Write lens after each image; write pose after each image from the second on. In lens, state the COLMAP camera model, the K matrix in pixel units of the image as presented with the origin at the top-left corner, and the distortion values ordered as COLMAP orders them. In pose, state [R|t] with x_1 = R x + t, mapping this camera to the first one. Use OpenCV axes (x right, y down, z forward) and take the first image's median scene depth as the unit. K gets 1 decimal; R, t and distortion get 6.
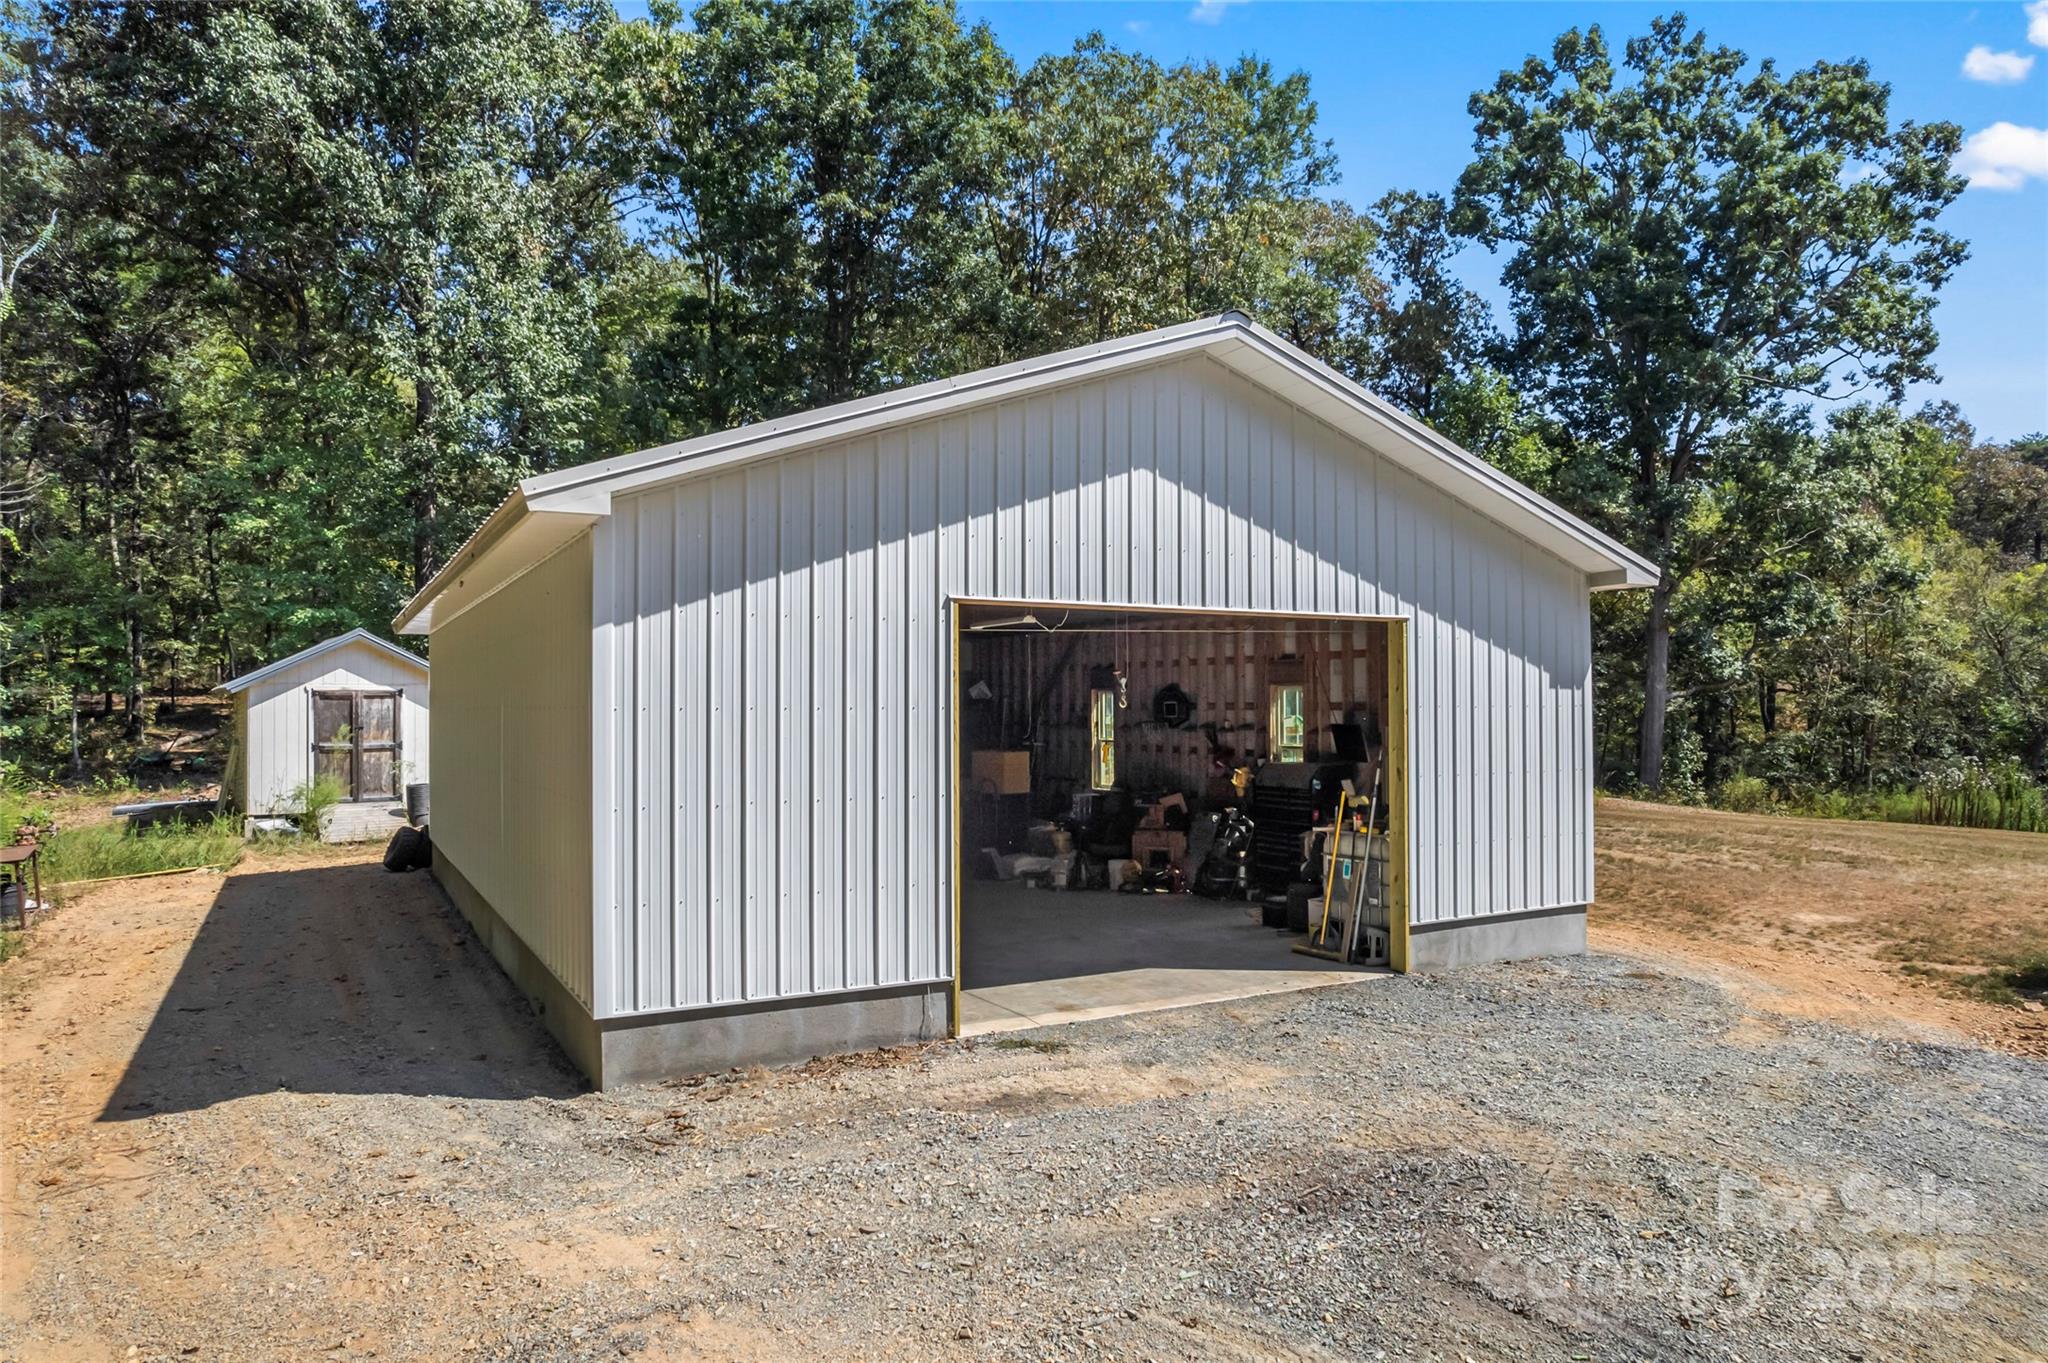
lens RADIAL K [[1345.8, 0, 1063.9], [0, 1345.8, 691.5], [0, 0, 1]] dist [-0.067472, 0.090720]
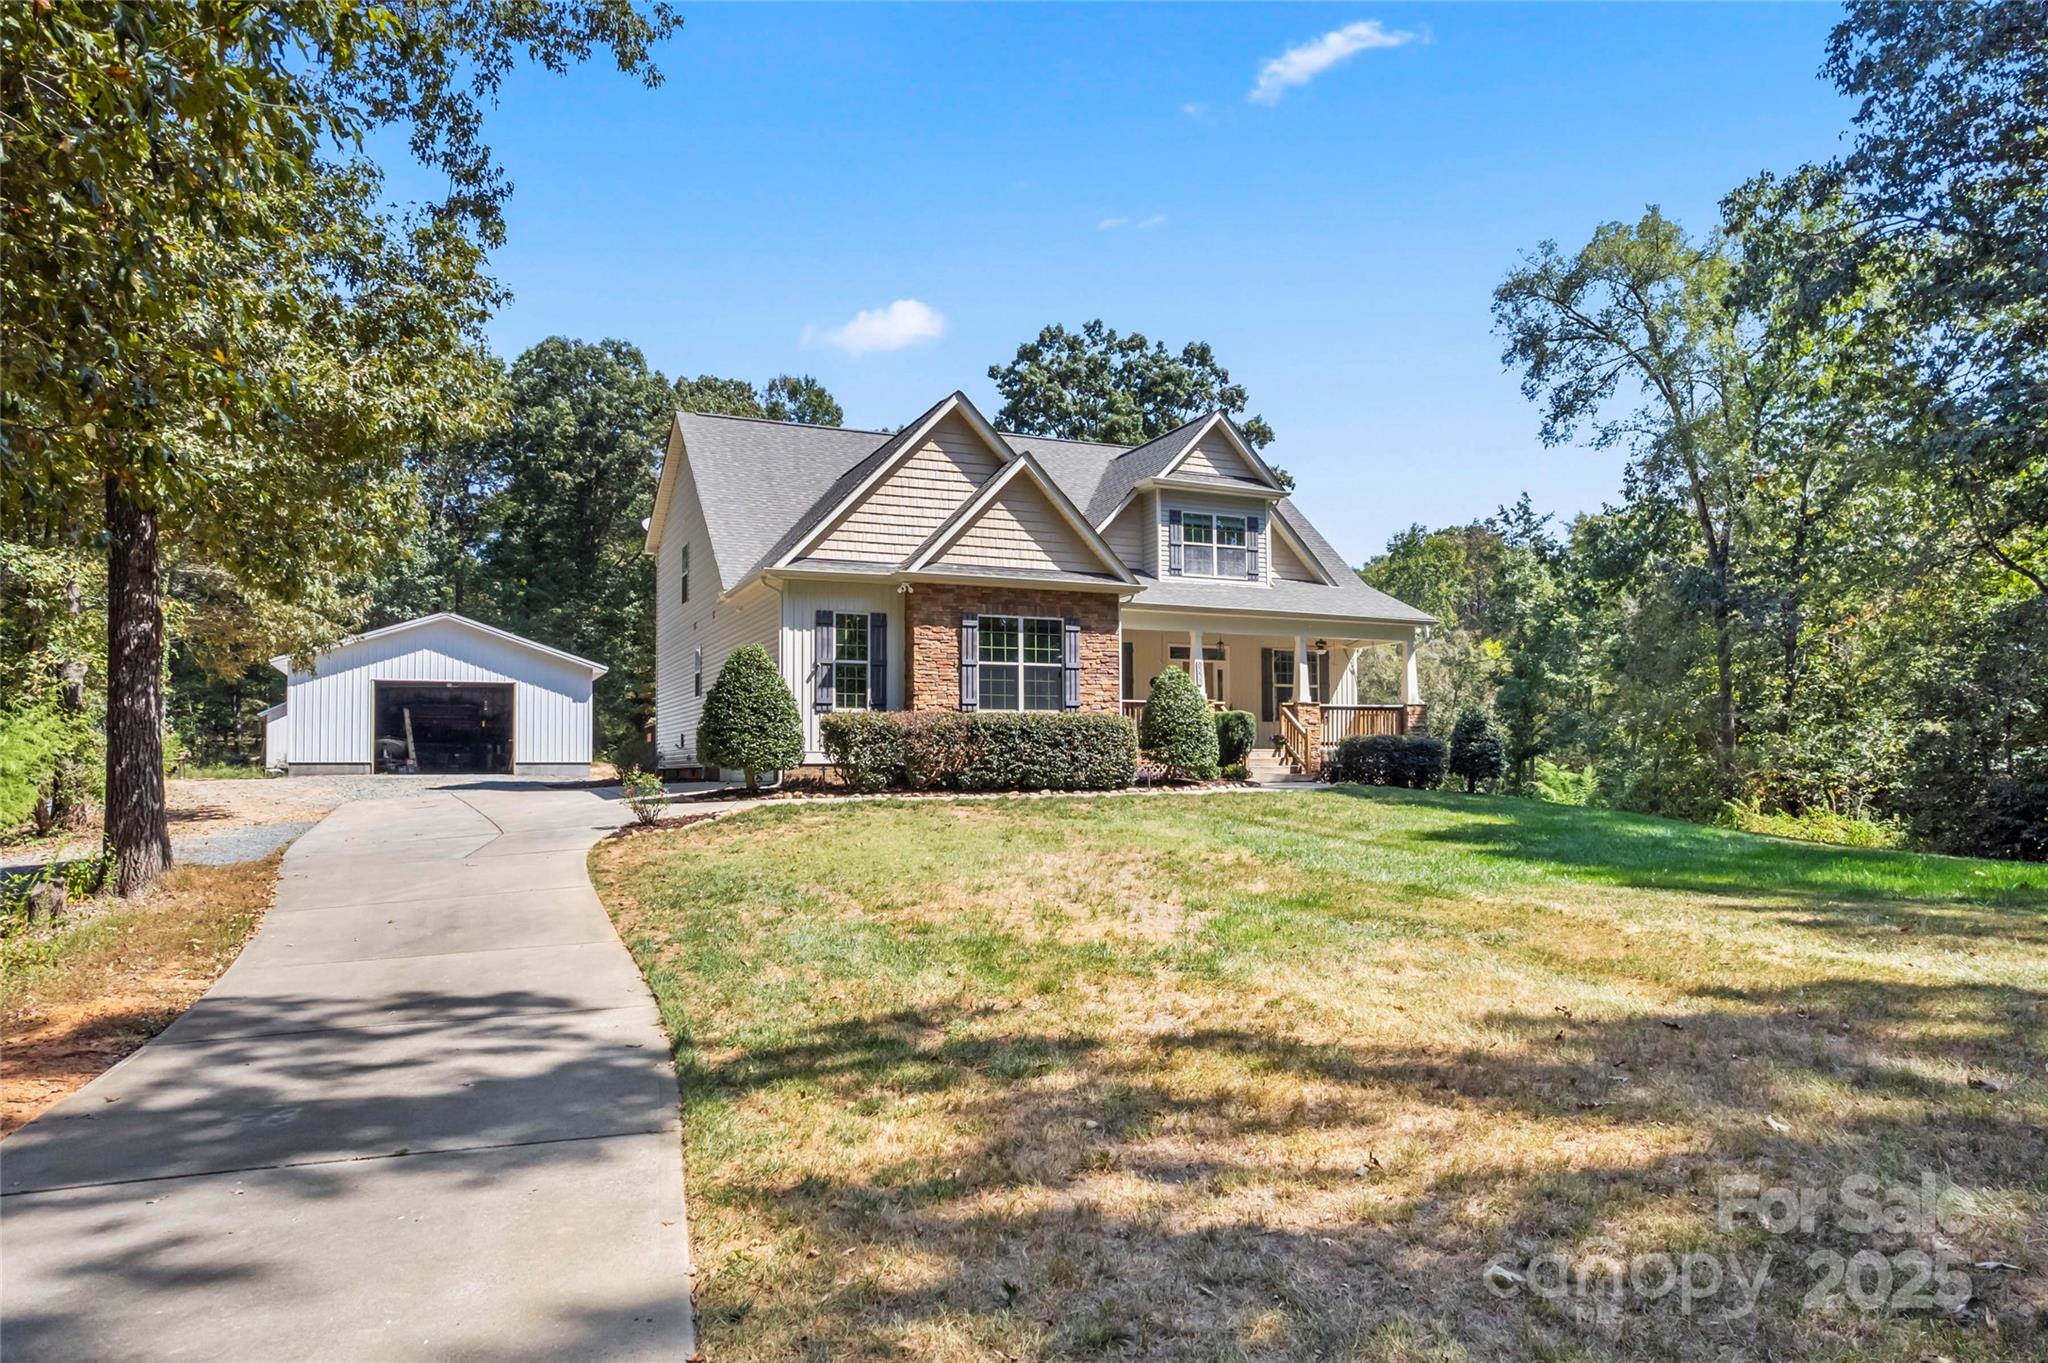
lens RADIAL K [[1345.8, 0, 1063.9], [0, 1345.8, 691.5], [0, 0, 1]] dist [-0.067472, 0.090720]
pose [[0.996933, -0.012863, -0.077193, 1.932115], [0.009681, 0.999093, -0.041454, 0.131025], [0.077656, 0.040580, 0.996154, -2.454705]]
